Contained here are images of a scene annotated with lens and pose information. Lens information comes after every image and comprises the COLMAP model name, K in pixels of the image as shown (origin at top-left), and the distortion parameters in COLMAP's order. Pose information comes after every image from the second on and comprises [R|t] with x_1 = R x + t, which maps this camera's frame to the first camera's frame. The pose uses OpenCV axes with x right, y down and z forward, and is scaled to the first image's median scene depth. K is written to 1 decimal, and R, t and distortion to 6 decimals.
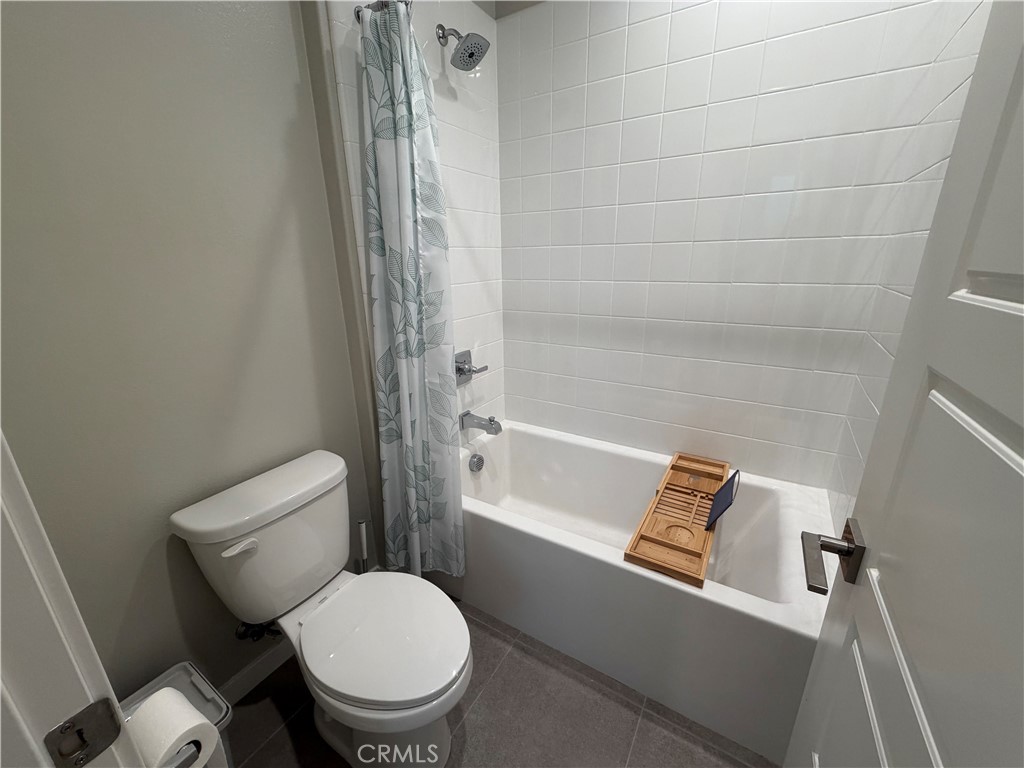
lens RADIAL K [[402.7, 0, 512.0], [0, 402.7, 384.0], [0, 0, 1]] dist [0.000186, 0.000024]
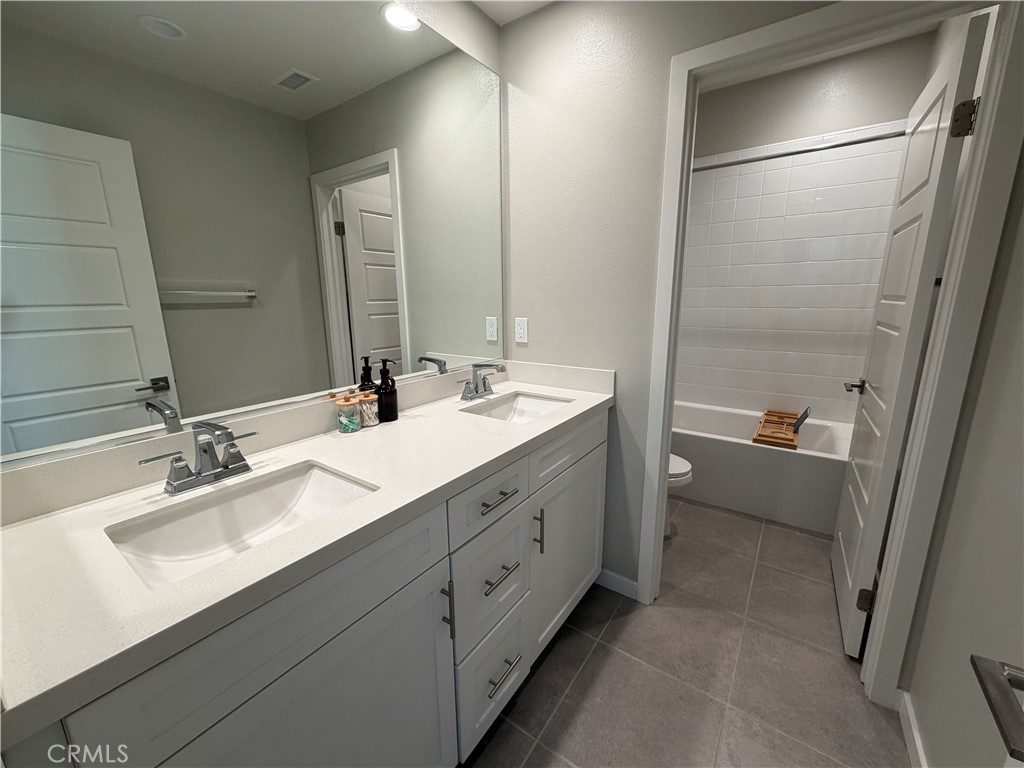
lens RADIAL K [[402.7, 0, 512.0], [0, 402.7, 384.0], [0, 0, 1]] dist [0.000186, 0.000024]
pose [[0.997549, 0.022043, -0.066405, -0.733186], [-0.028256, 0.995158, -0.094136, 0.350503], [0.064009, 0.095782, 0.993342, -1.009583]]
